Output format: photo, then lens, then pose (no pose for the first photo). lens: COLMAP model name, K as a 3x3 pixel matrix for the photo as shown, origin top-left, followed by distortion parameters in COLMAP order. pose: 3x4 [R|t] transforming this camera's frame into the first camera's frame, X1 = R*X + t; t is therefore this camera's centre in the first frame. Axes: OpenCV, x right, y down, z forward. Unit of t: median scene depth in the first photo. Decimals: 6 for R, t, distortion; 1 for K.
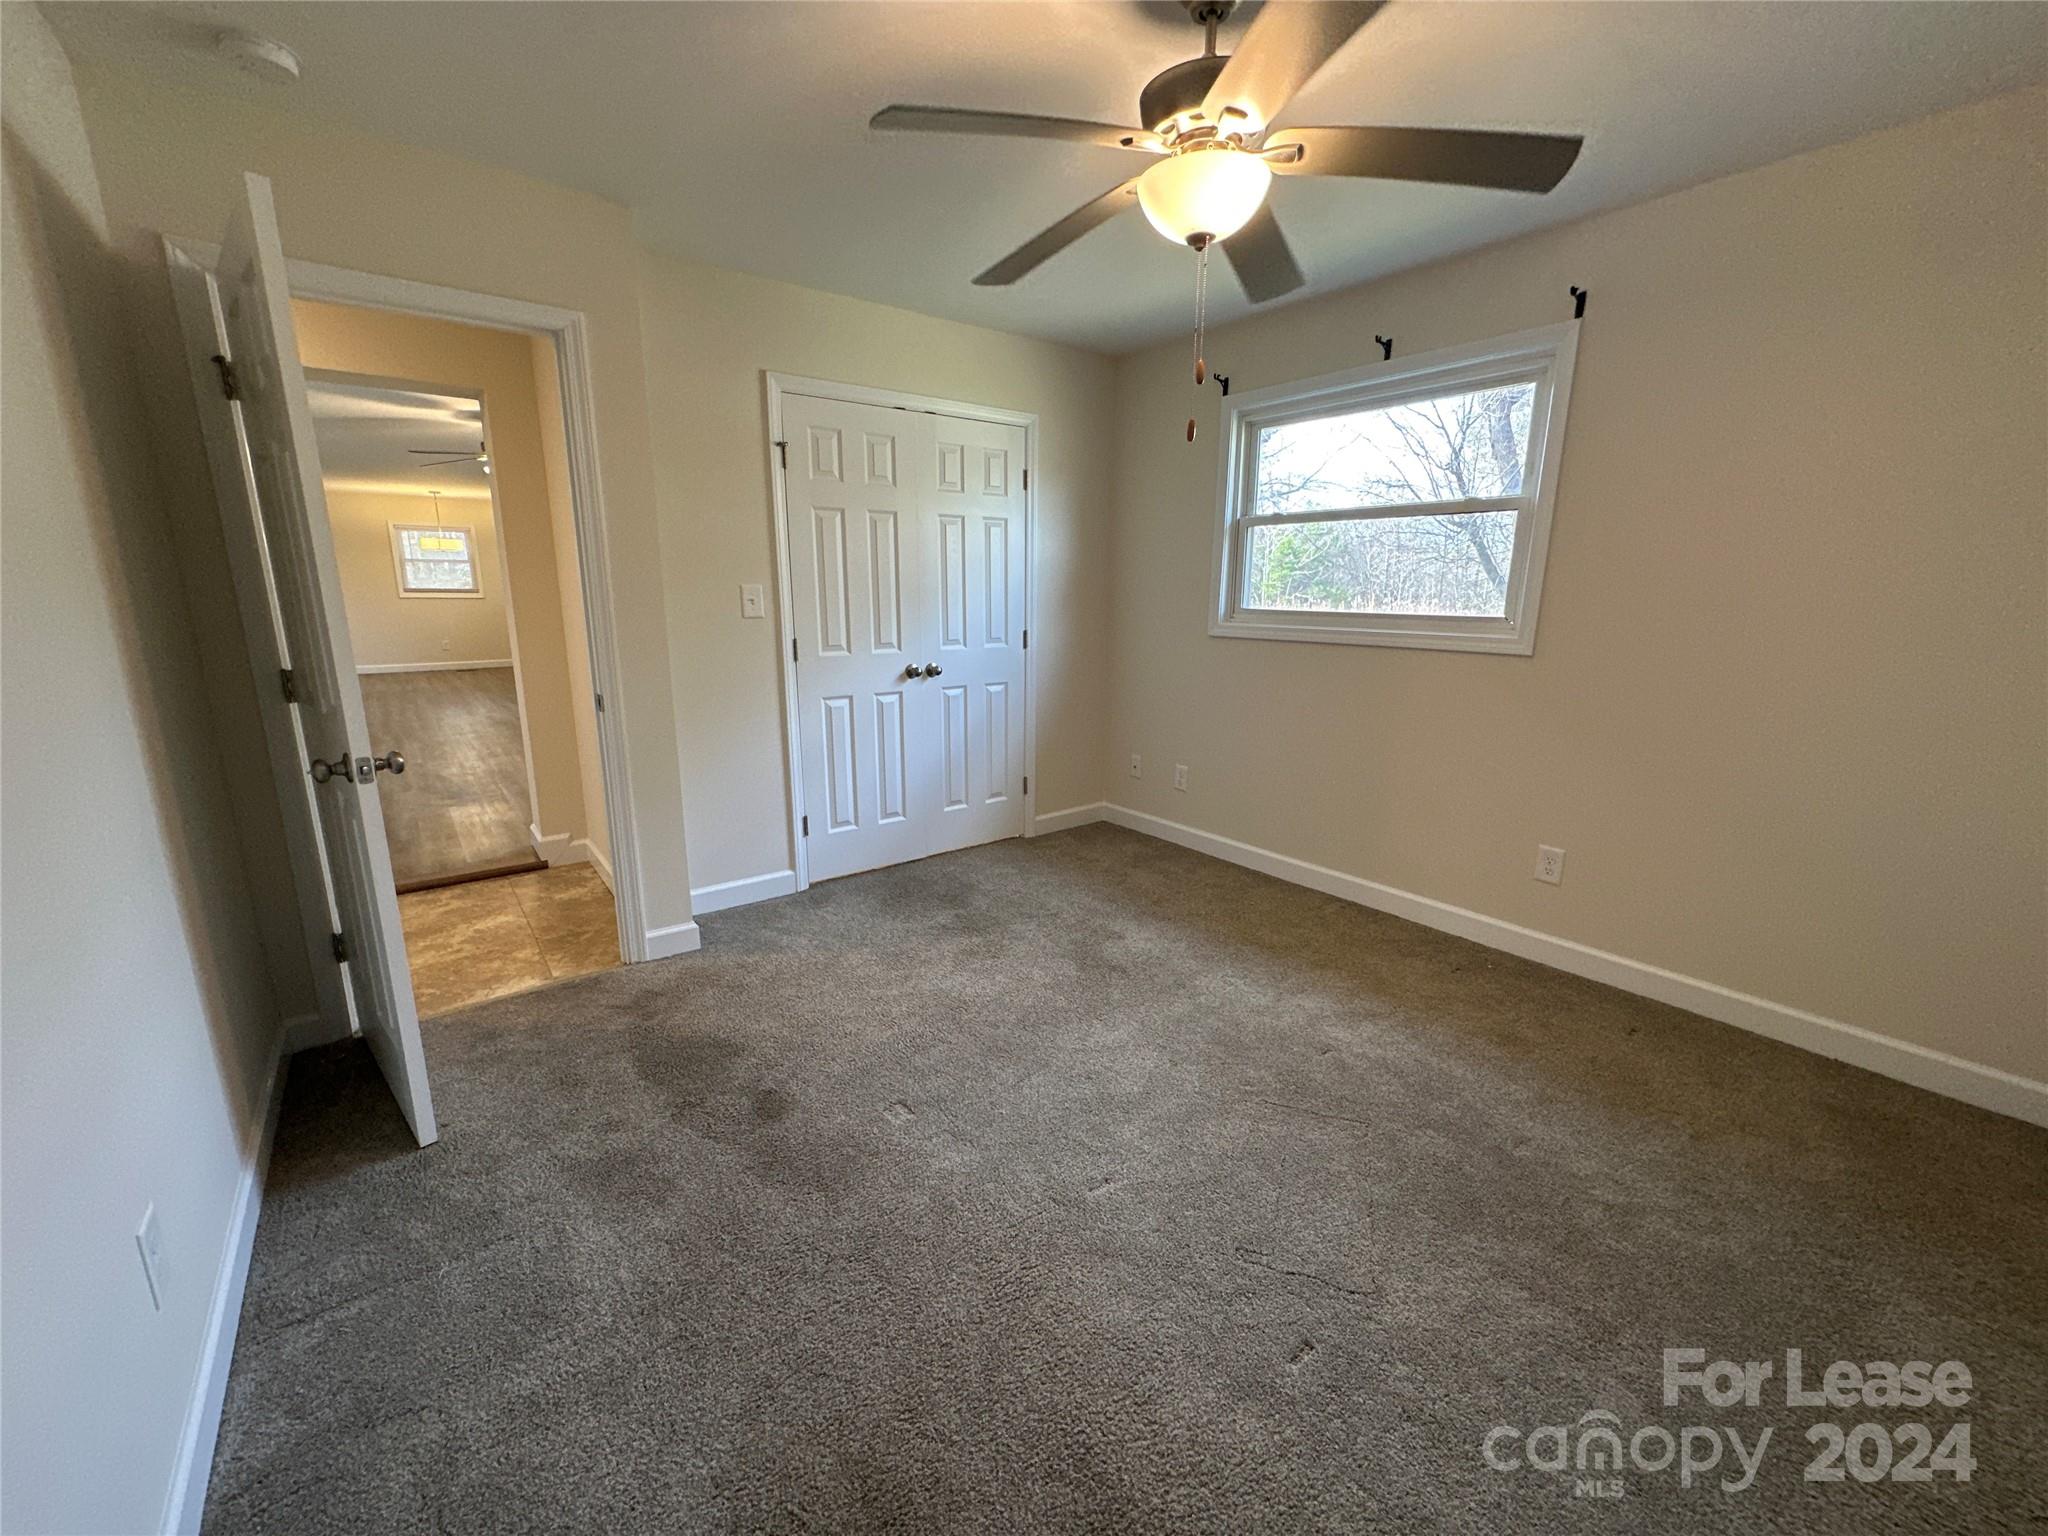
lens RADIAL K [[815.4, 0, 1022.5], [0, 815.4, 771.3], [0, 0, 1]] dist [-0.002894, 0.000532]
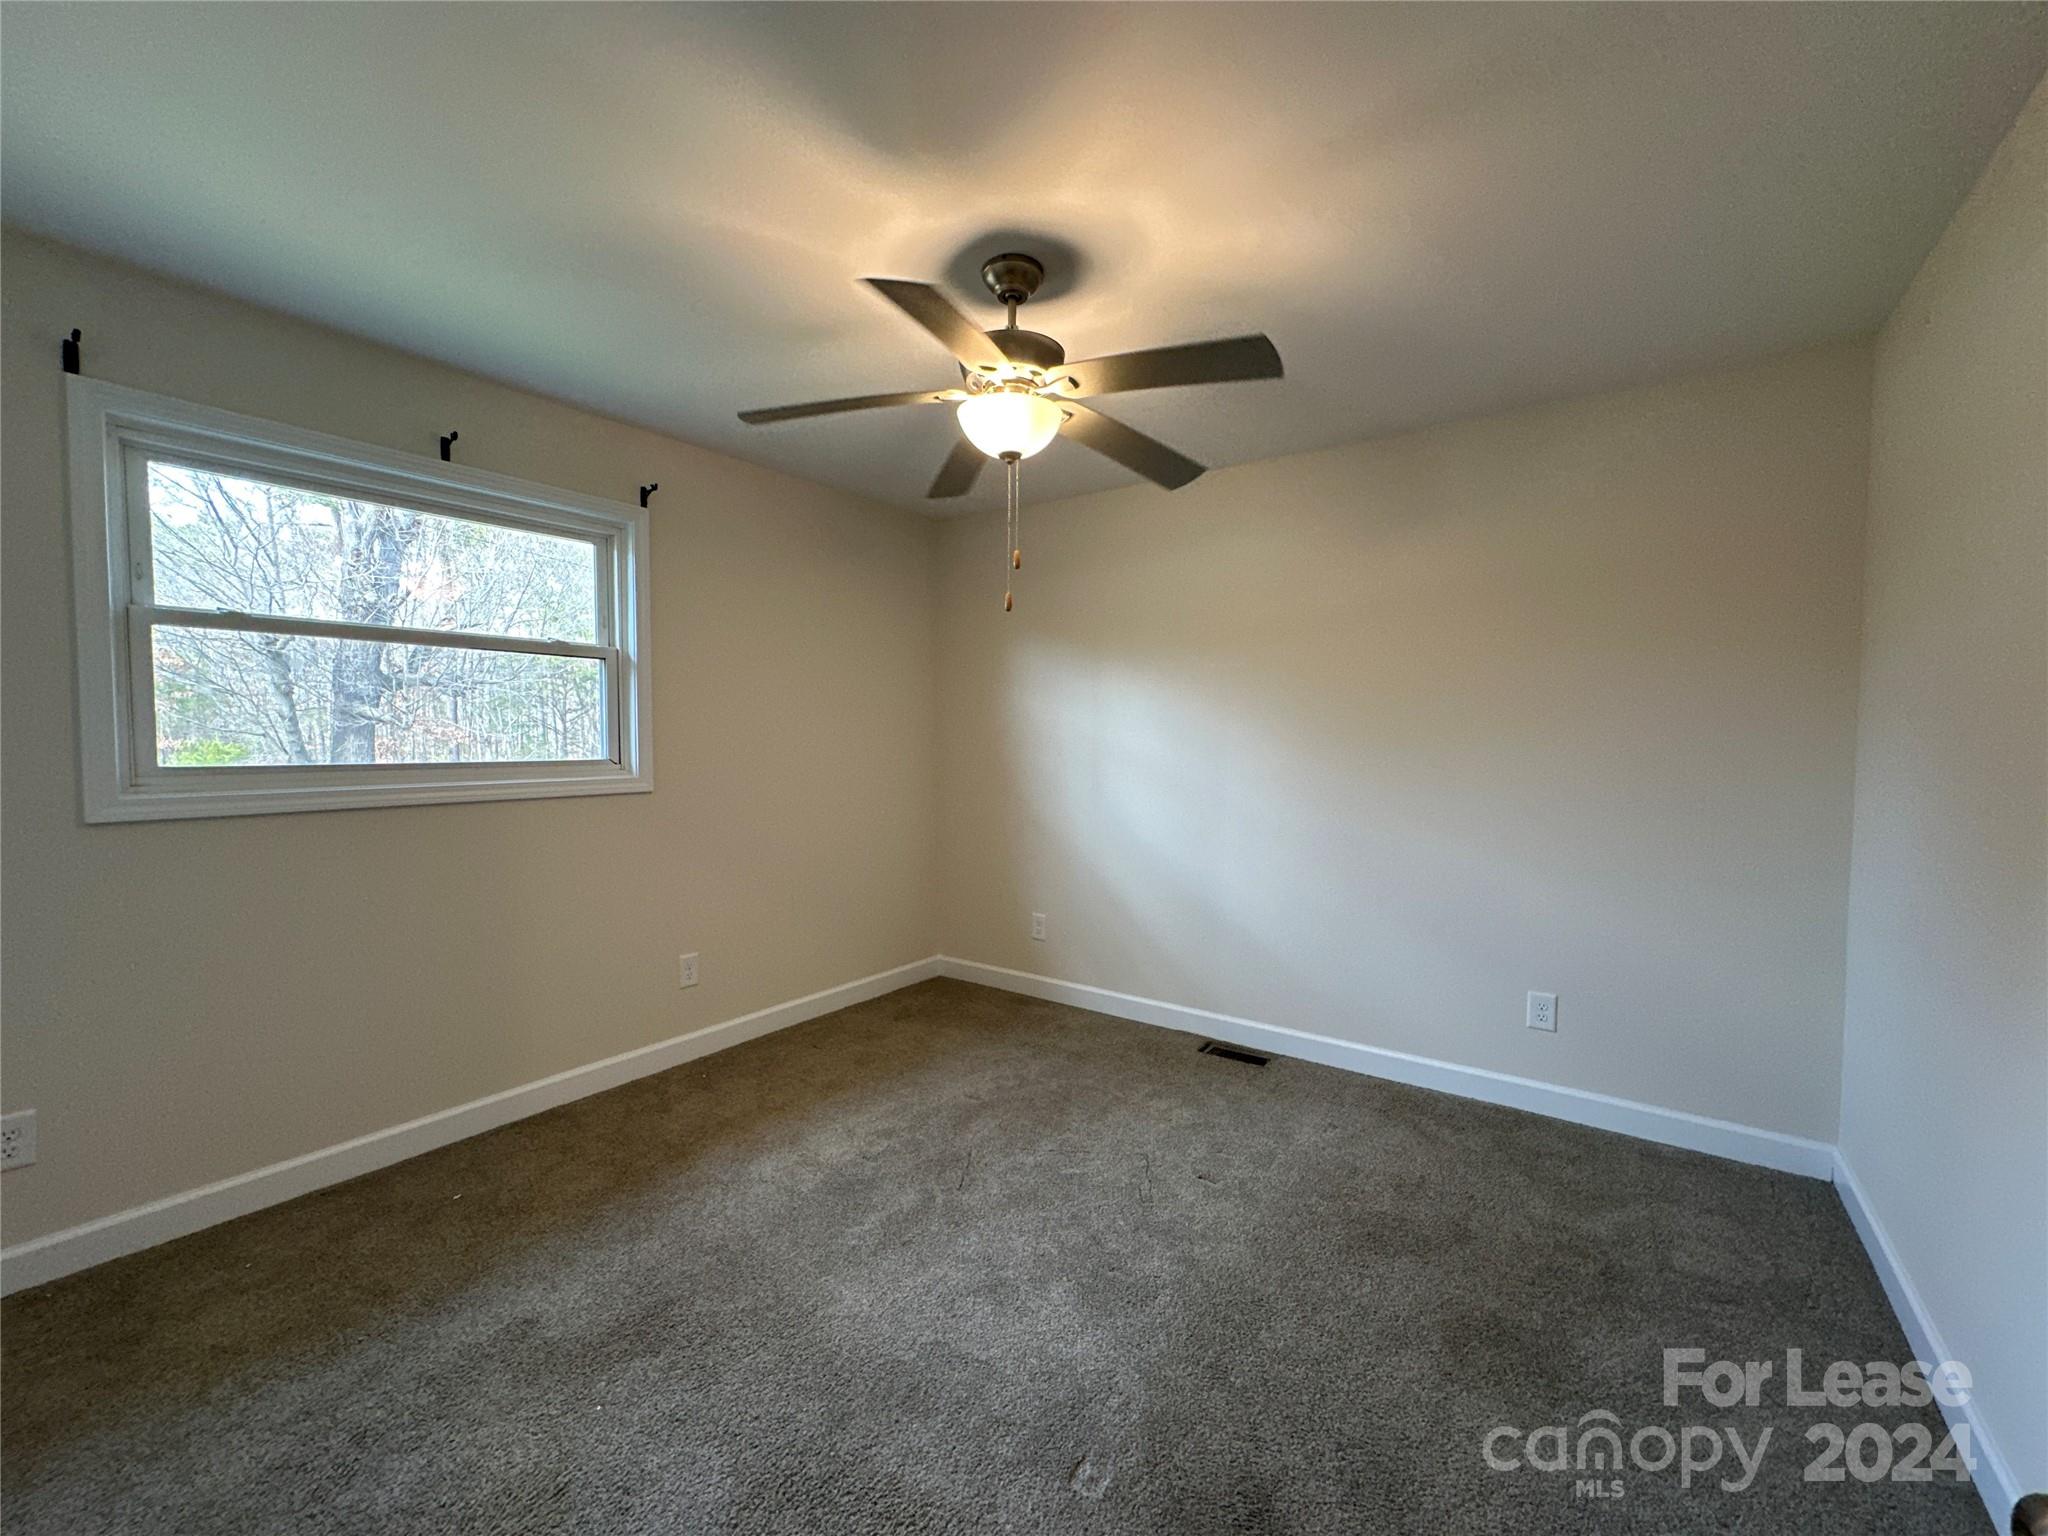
lens RADIAL K [[815.4, 0, 1022.5], [0, 815.4, 771.3], [0, 0, 1]] dist [-0.002894, 0.000532]
pose [[-0.276235, -0.045301, 0.960022, -0.530953], [0.208172, 0.972355, 0.105783, -0.169740], [-0.938274, 0.229071, -0.259168, 0.757447]]
